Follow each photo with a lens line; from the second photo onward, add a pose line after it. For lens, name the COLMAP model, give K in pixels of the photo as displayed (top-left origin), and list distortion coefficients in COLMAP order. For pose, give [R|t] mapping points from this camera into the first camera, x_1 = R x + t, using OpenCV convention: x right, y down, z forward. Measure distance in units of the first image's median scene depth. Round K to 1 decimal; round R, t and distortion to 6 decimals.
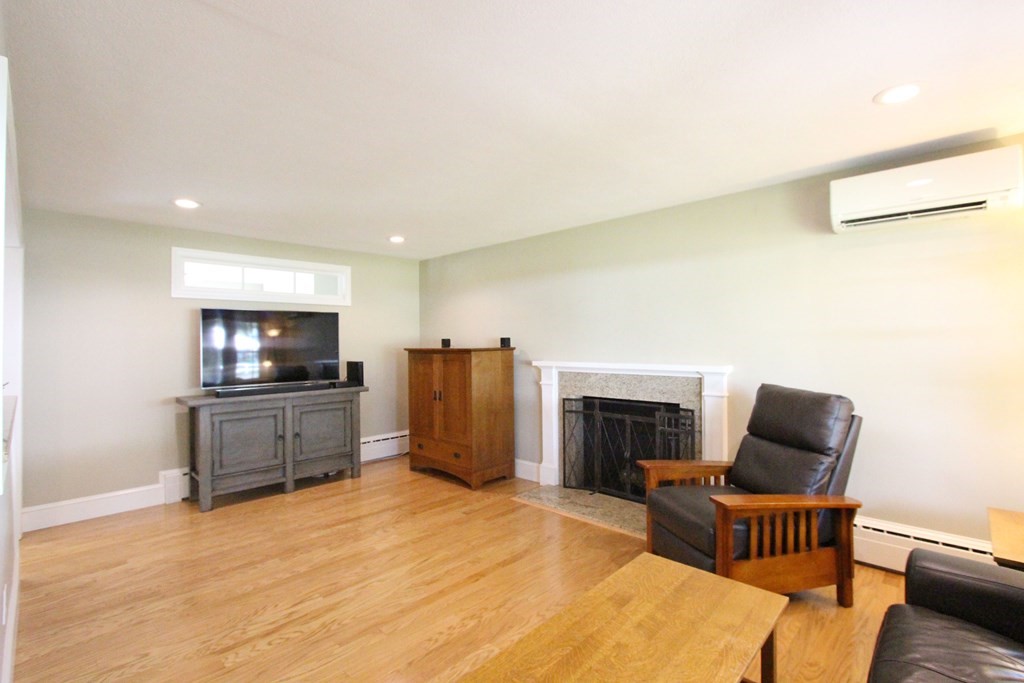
lens RADIAL K [[471.9, 0, 515.5], [0, 471.9, 338.8], [0, 0, 1]] dist [-0.018702, 0.001775]
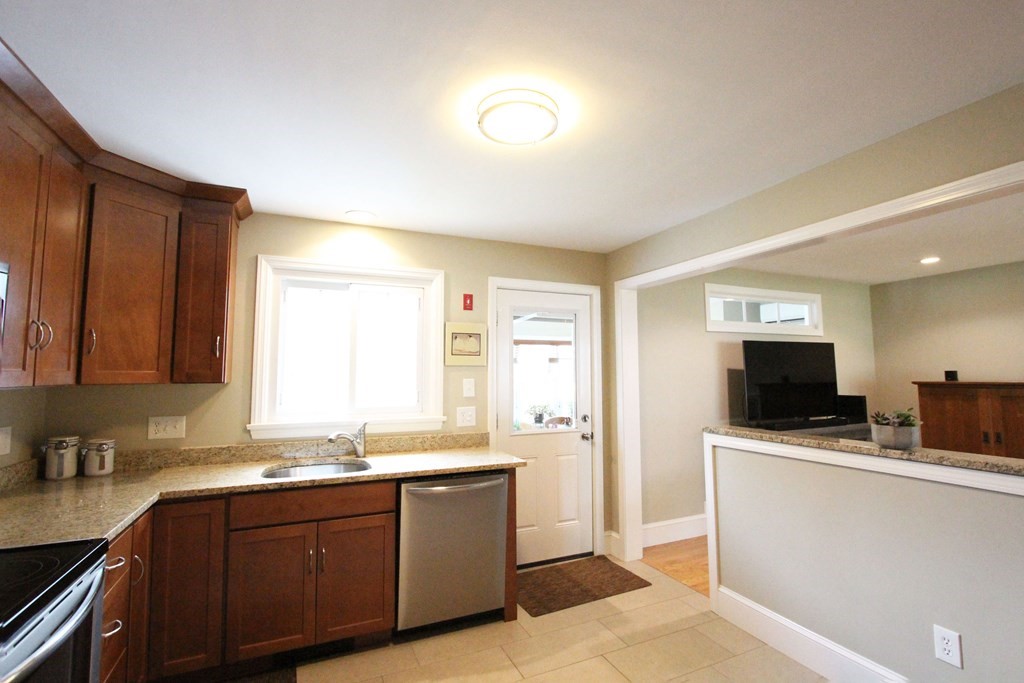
lens RADIAL K [[458.3, 0, 512.0], [0, 458.3, 341.5], [0, 0, 1]] dist [-0.019121, 0.000268]
pose [[0.925662, -0.022619, -0.377675, -0.721939], [-0.000785, 0.998094, -0.061700, -0.002650], [0.378351, 0.057410, 0.923880, -0.095545]]
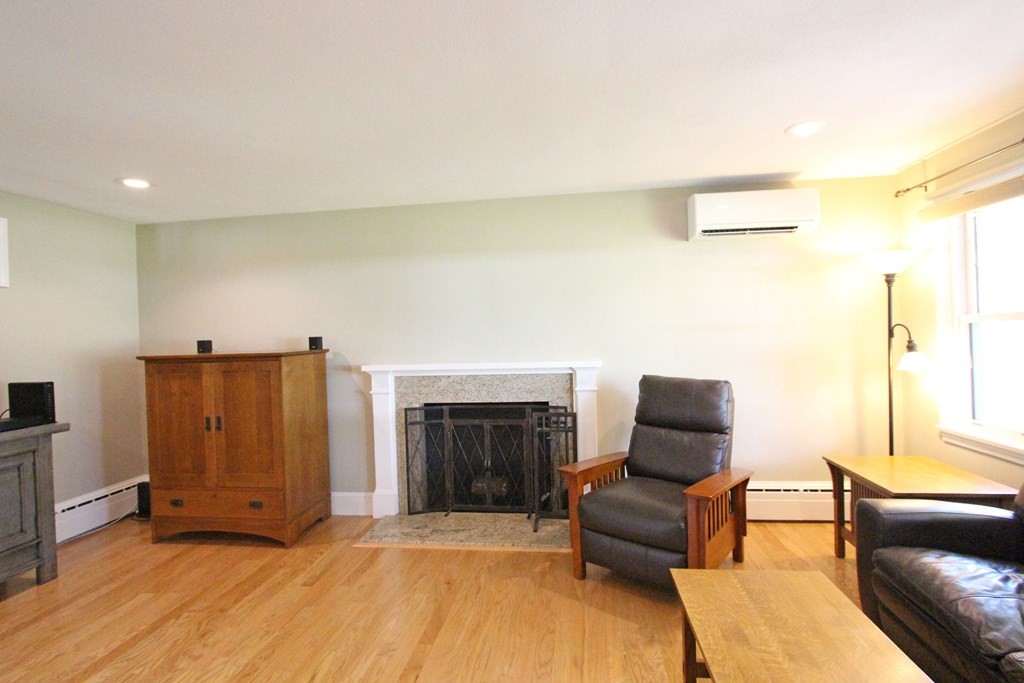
lens RADIAL K [[471.9, 0, 515.5], [0, 471.9, 338.8], [0, 0, 1]] dist [-0.018702, 0.001775]
pose [[0.802613, -0.017938, 0.596230, -0.236414], [0.016815, 0.999831, 0.007445, 0.000408], [-0.596263, 0.004051, 0.802779, 0.216355]]
